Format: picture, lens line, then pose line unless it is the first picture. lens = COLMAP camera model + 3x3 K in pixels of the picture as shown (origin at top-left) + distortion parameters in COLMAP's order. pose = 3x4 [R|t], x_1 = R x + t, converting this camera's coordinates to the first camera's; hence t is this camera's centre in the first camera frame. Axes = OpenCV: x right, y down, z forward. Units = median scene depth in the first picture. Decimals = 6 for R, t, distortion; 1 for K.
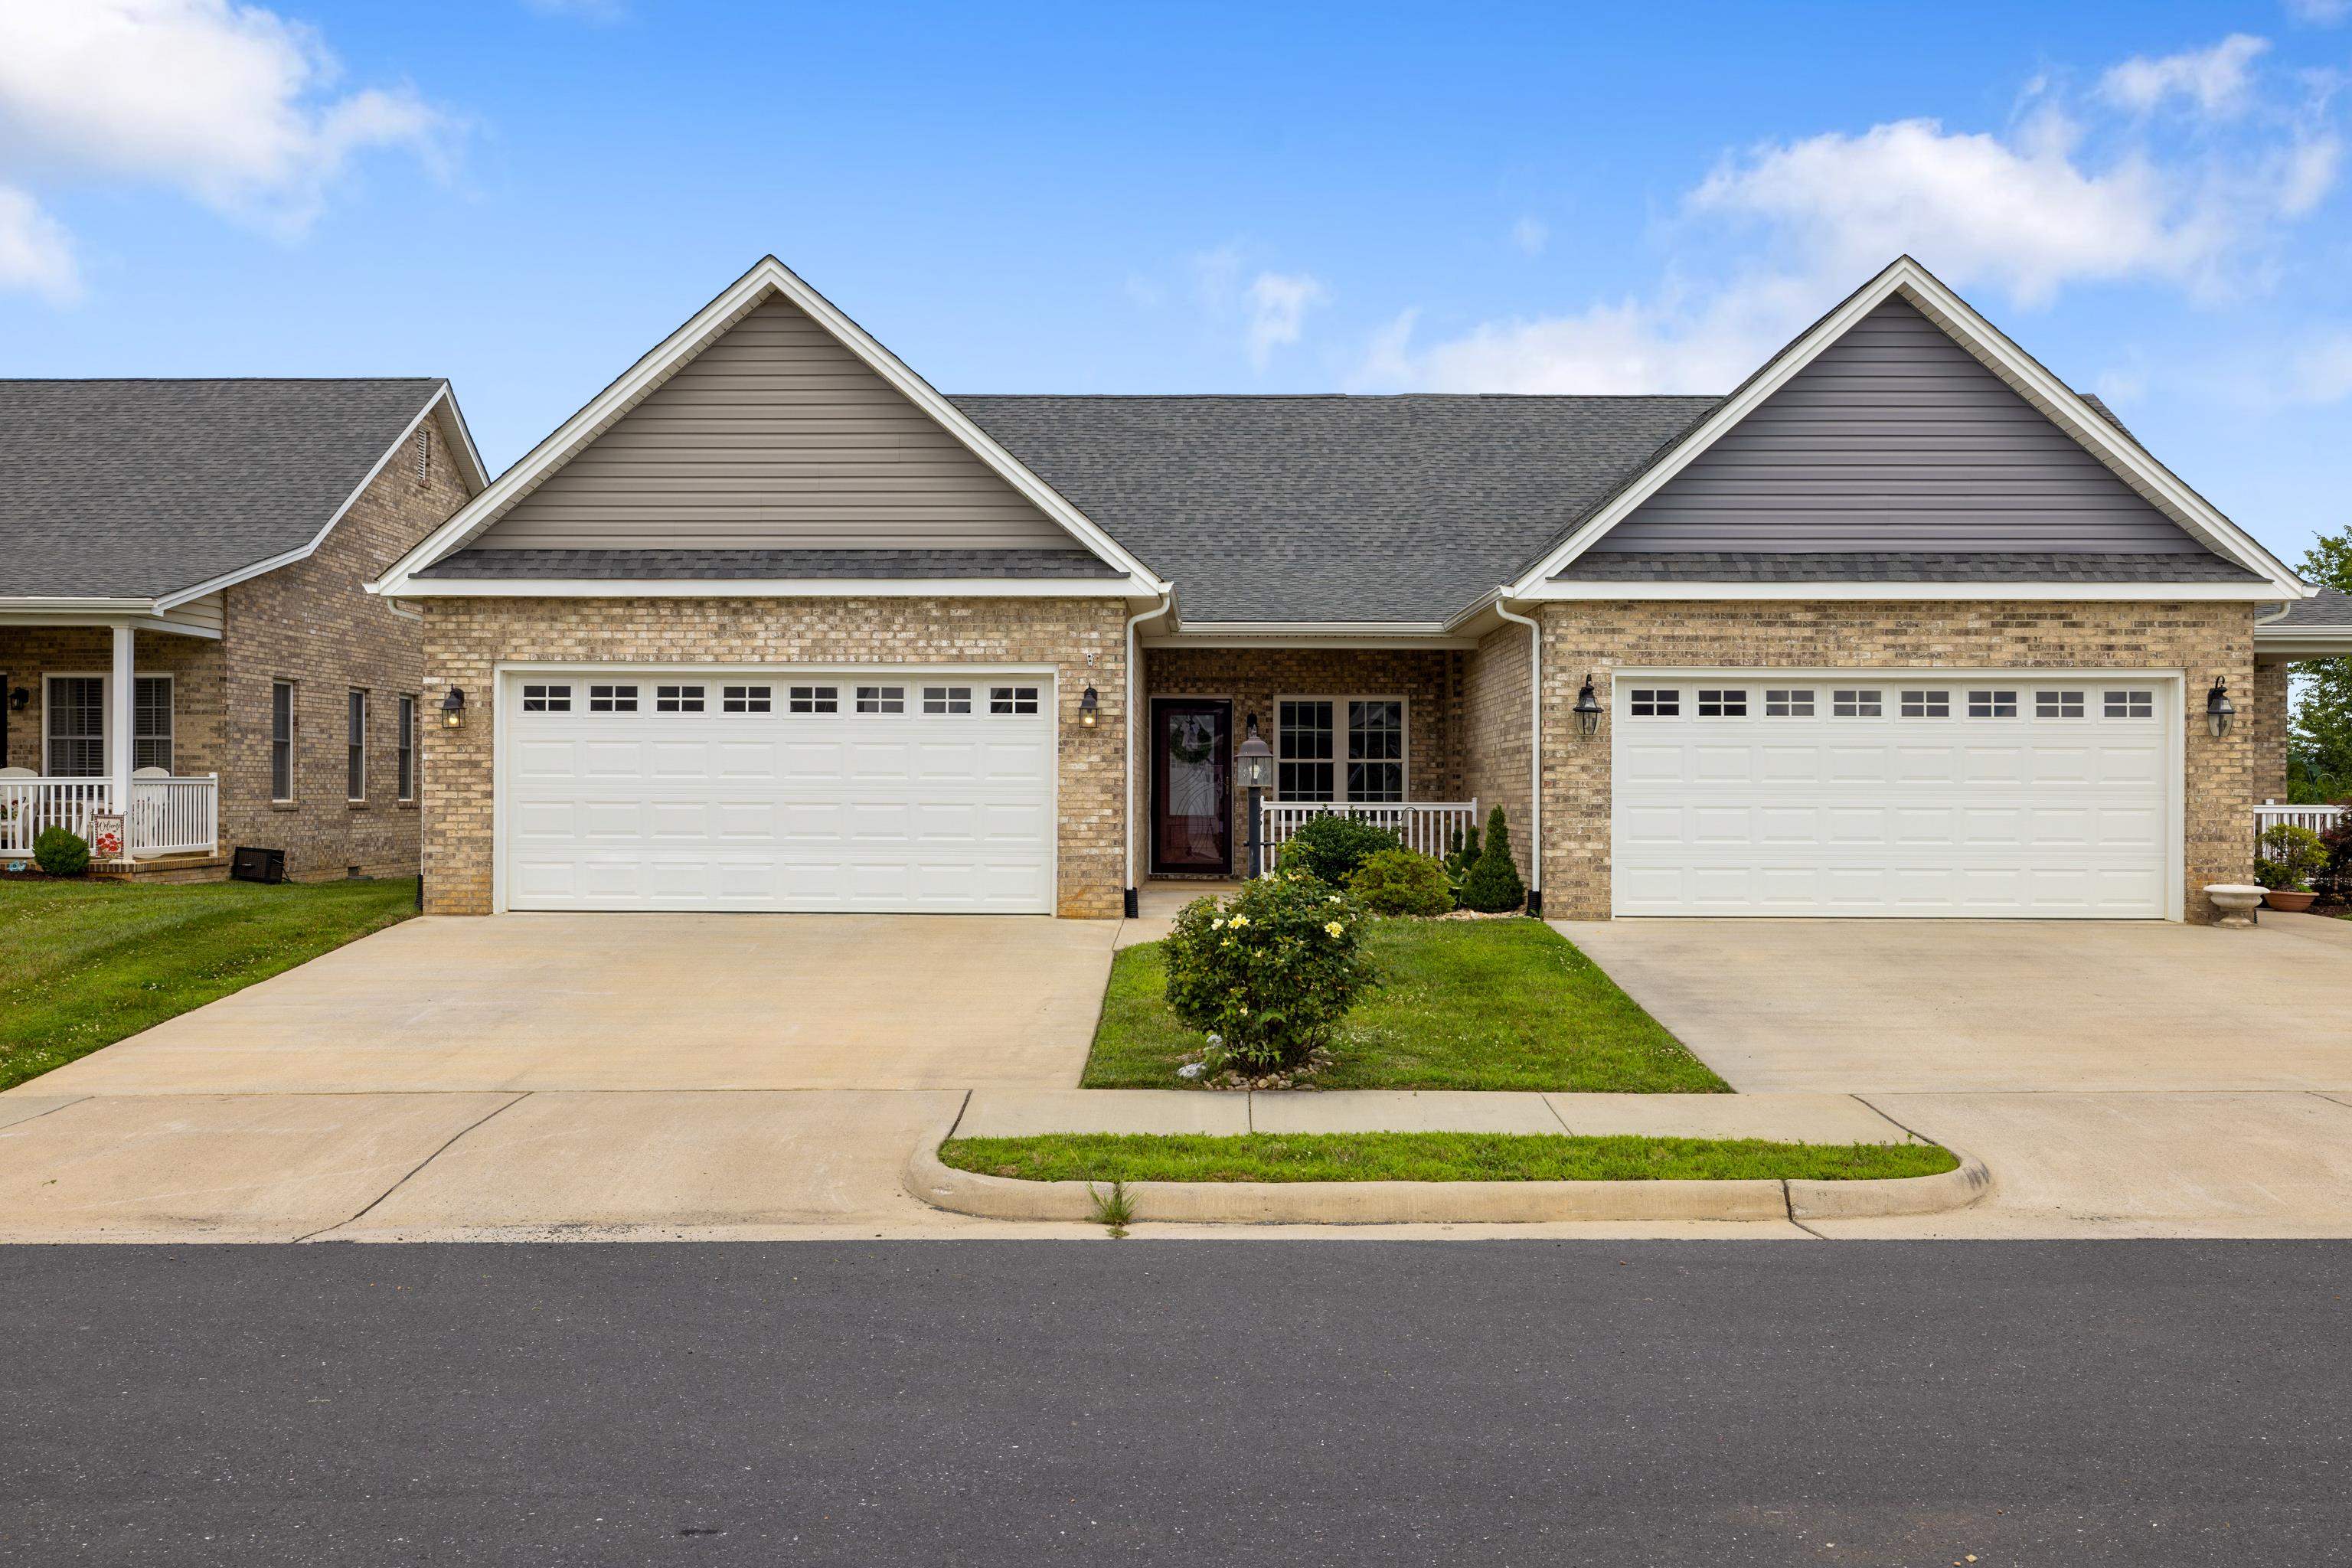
lens RADIAL K [[2244.0, 0, 1176.0], [0, 2244.0, 784.0], [0, 0, 1]] dist [-0.013304, -0.015041]
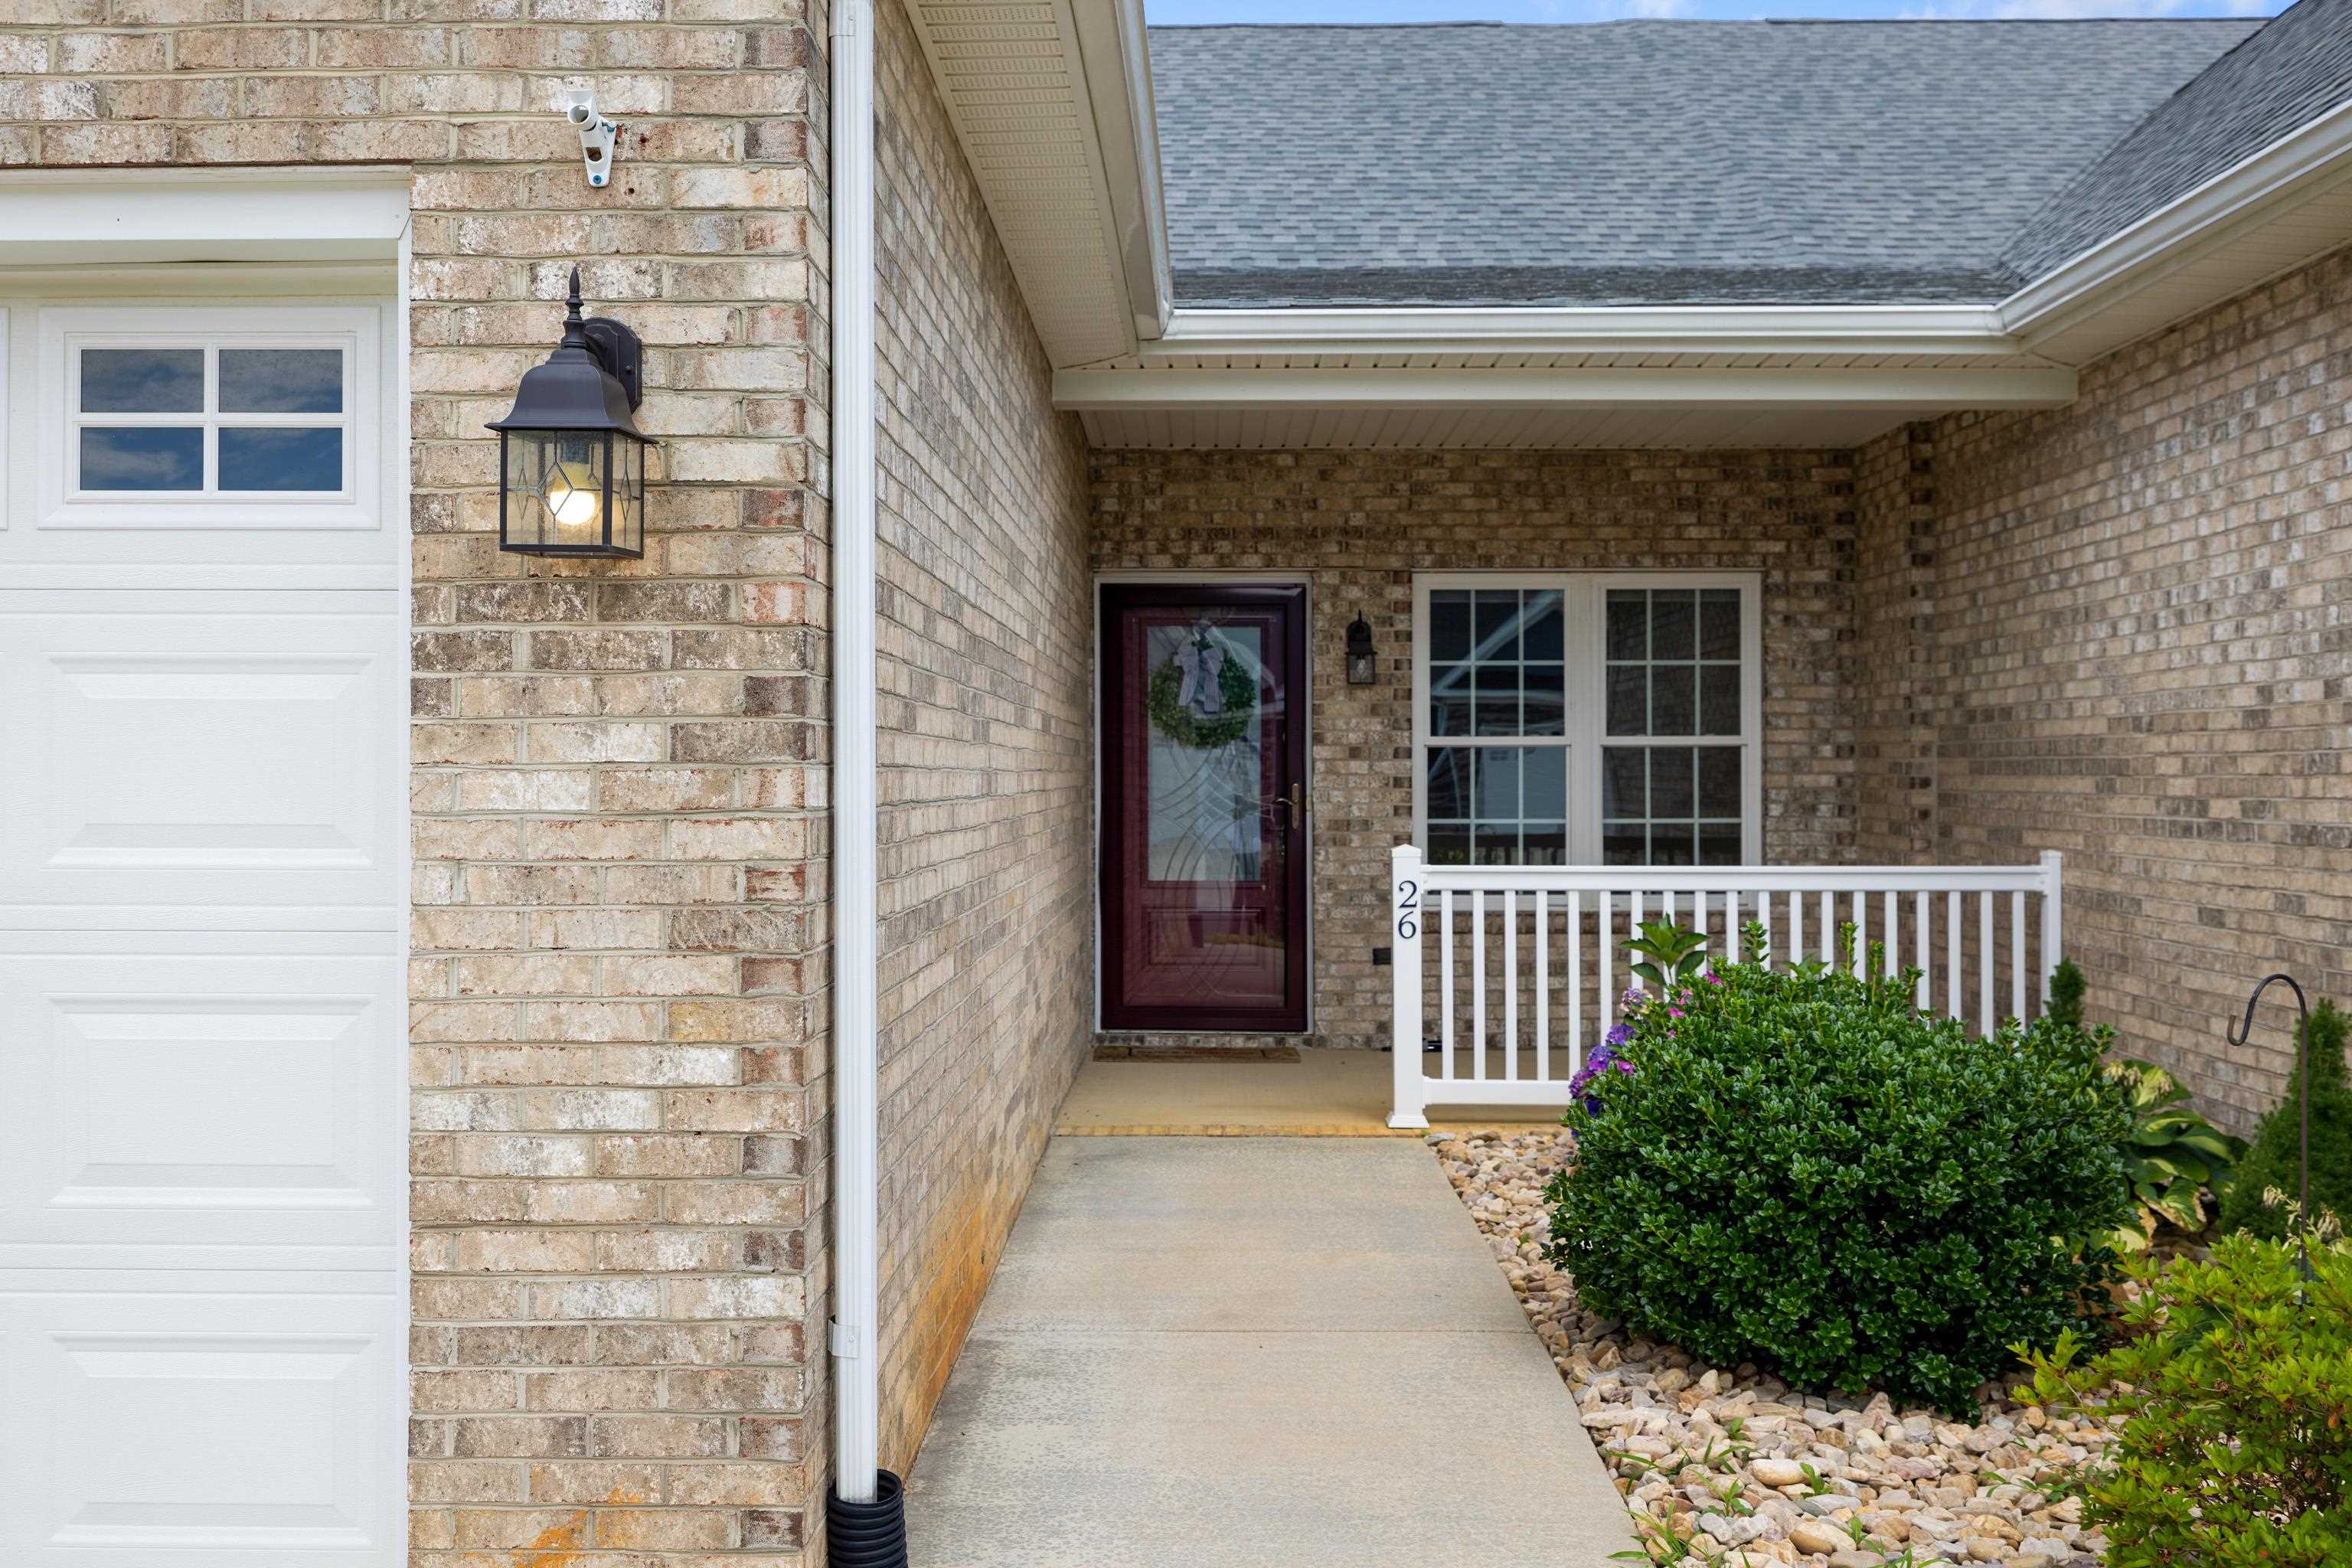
lens RADIAL K [[2244.0, 0, 1176.0], [0, 2244.0, 784.0], [0, 0, 1]] dist [-0.013304, -0.015041]
pose [[0.999986, -0.003444, -0.003933, 0.005017], [0.003487, 0.999935, 0.010811, -0.009977], [0.003896, -0.010825, 0.999934, 0.830556]]
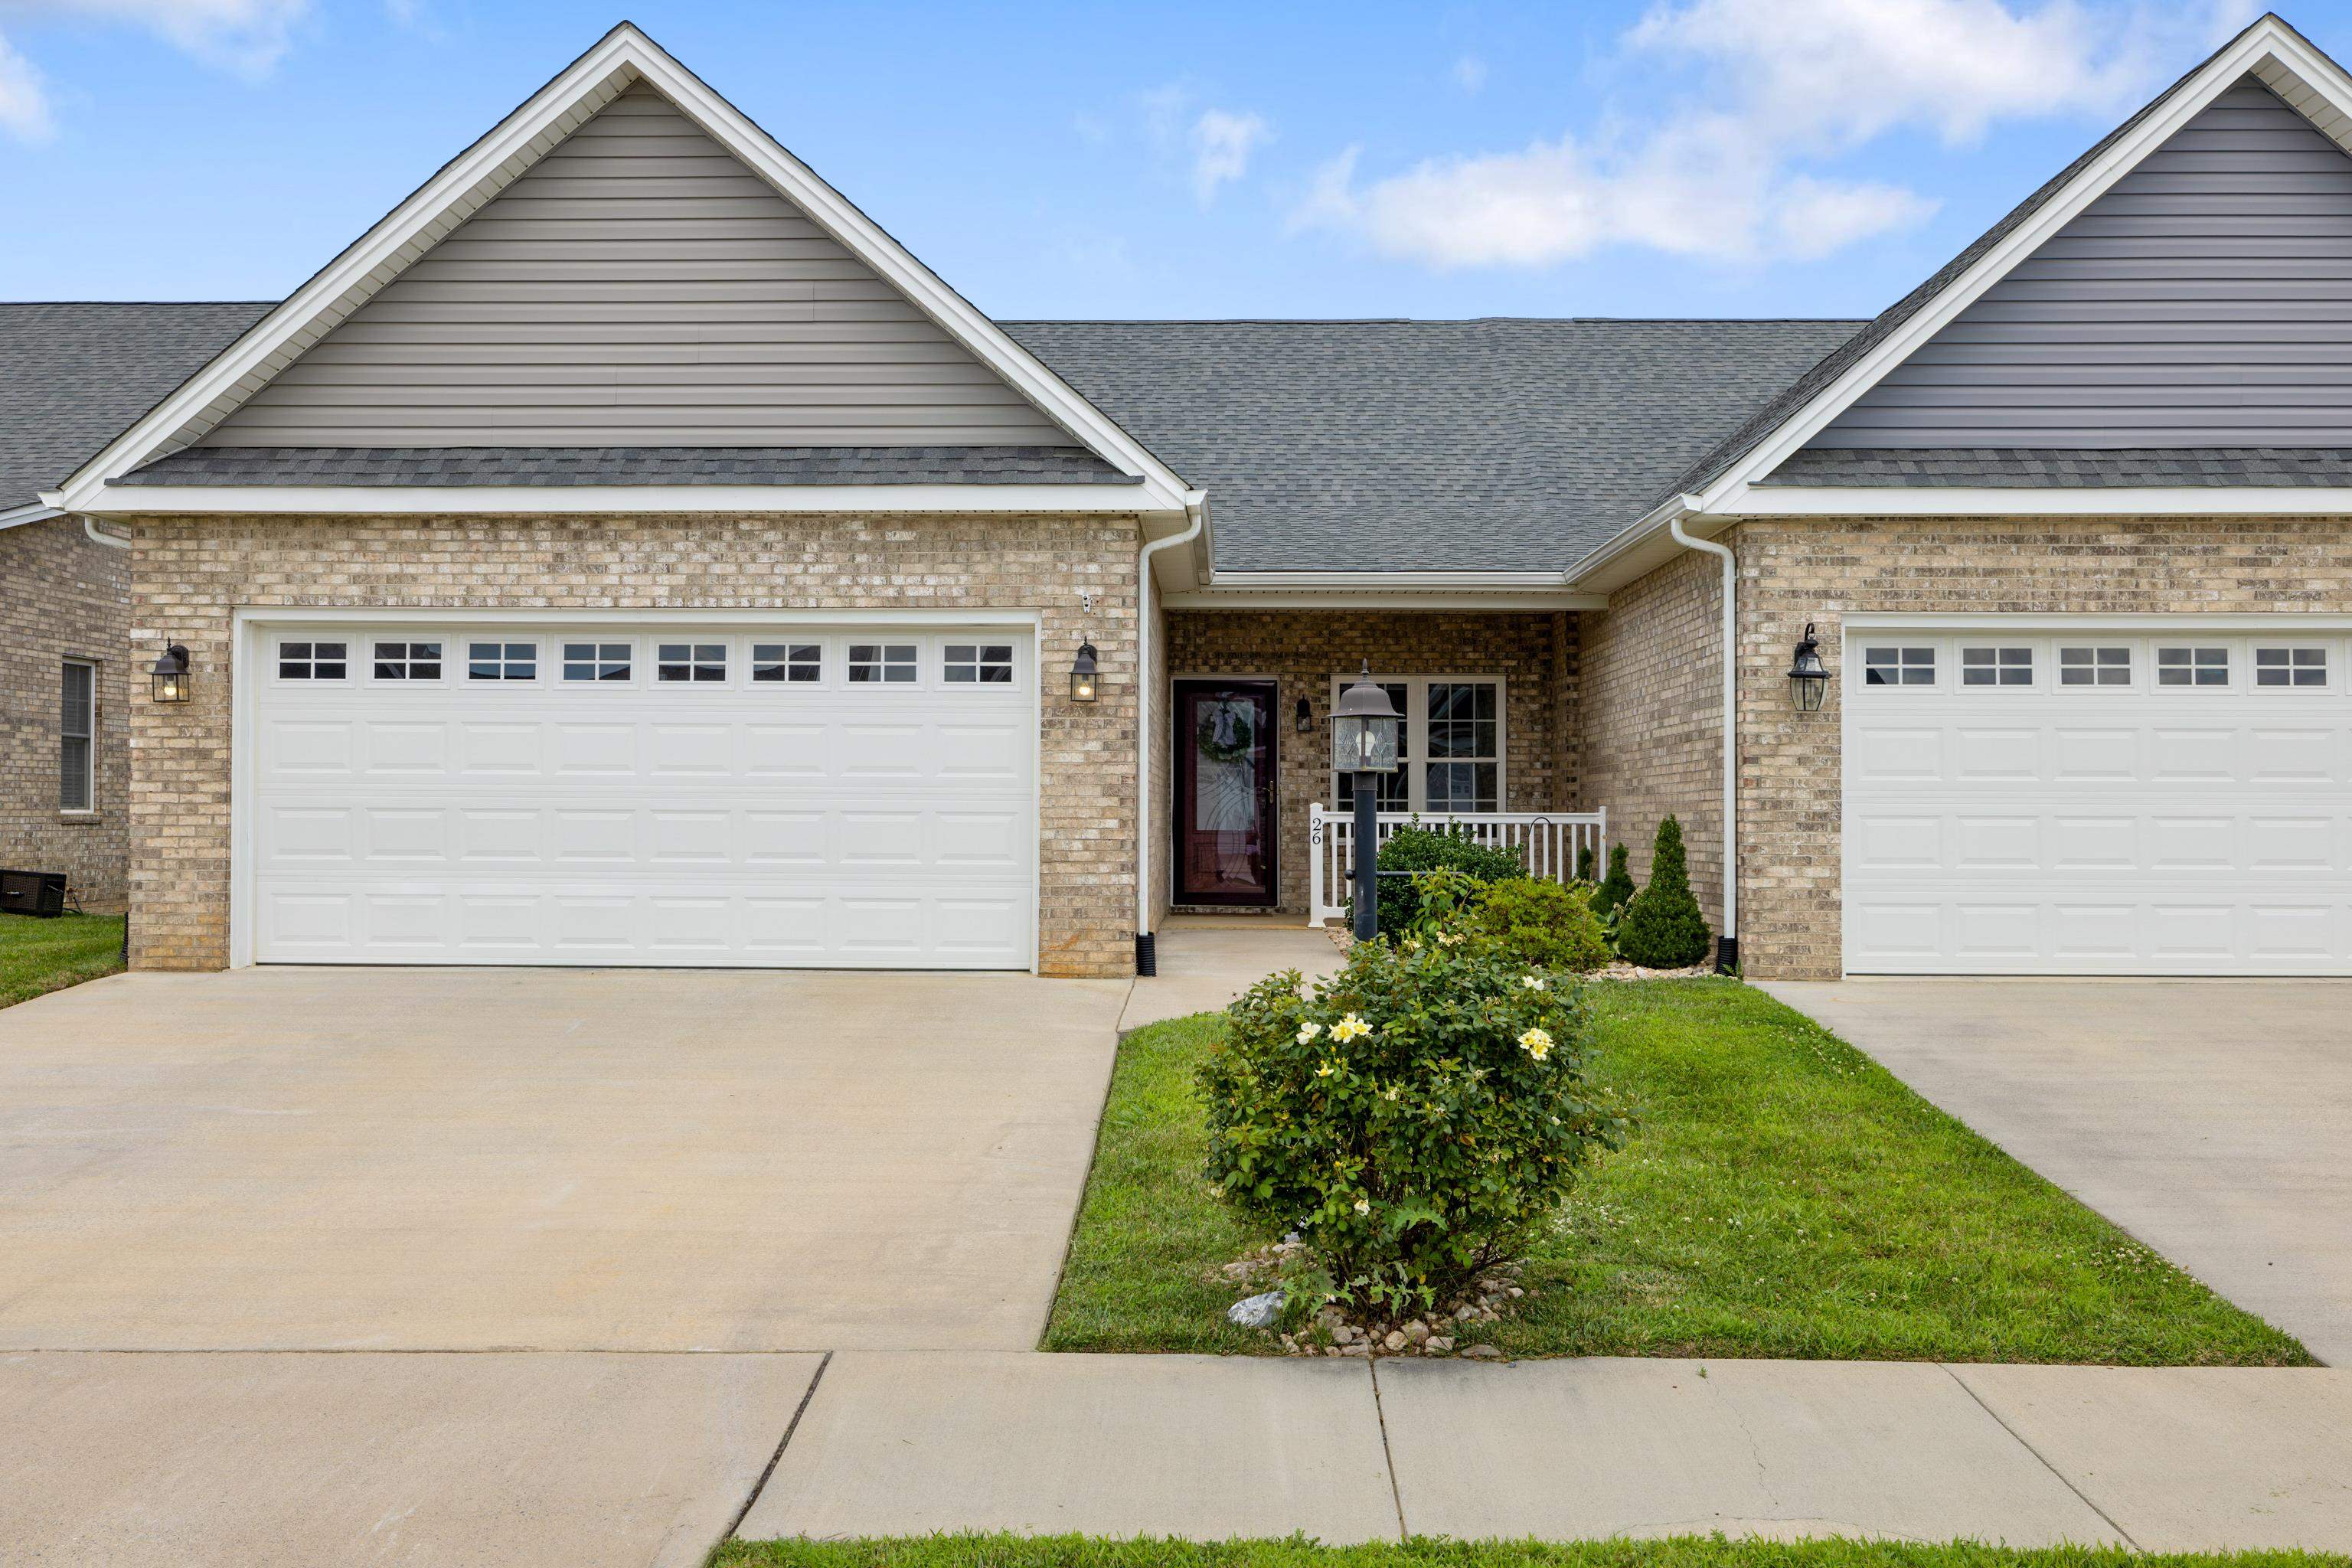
lens RADIAL K [[2244.0, 0, 1176.0], [0, 2244.0, 784.0], [0, 0, 1]] dist [-0.013304, -0.015041]
pose [[0.999963, 0.000233, -0.008587, -0.004647], [-0.000305, 0.999964, -0.008430, 0.006196], [0.008585, 0.008432, 0.999928, 0.305303]]
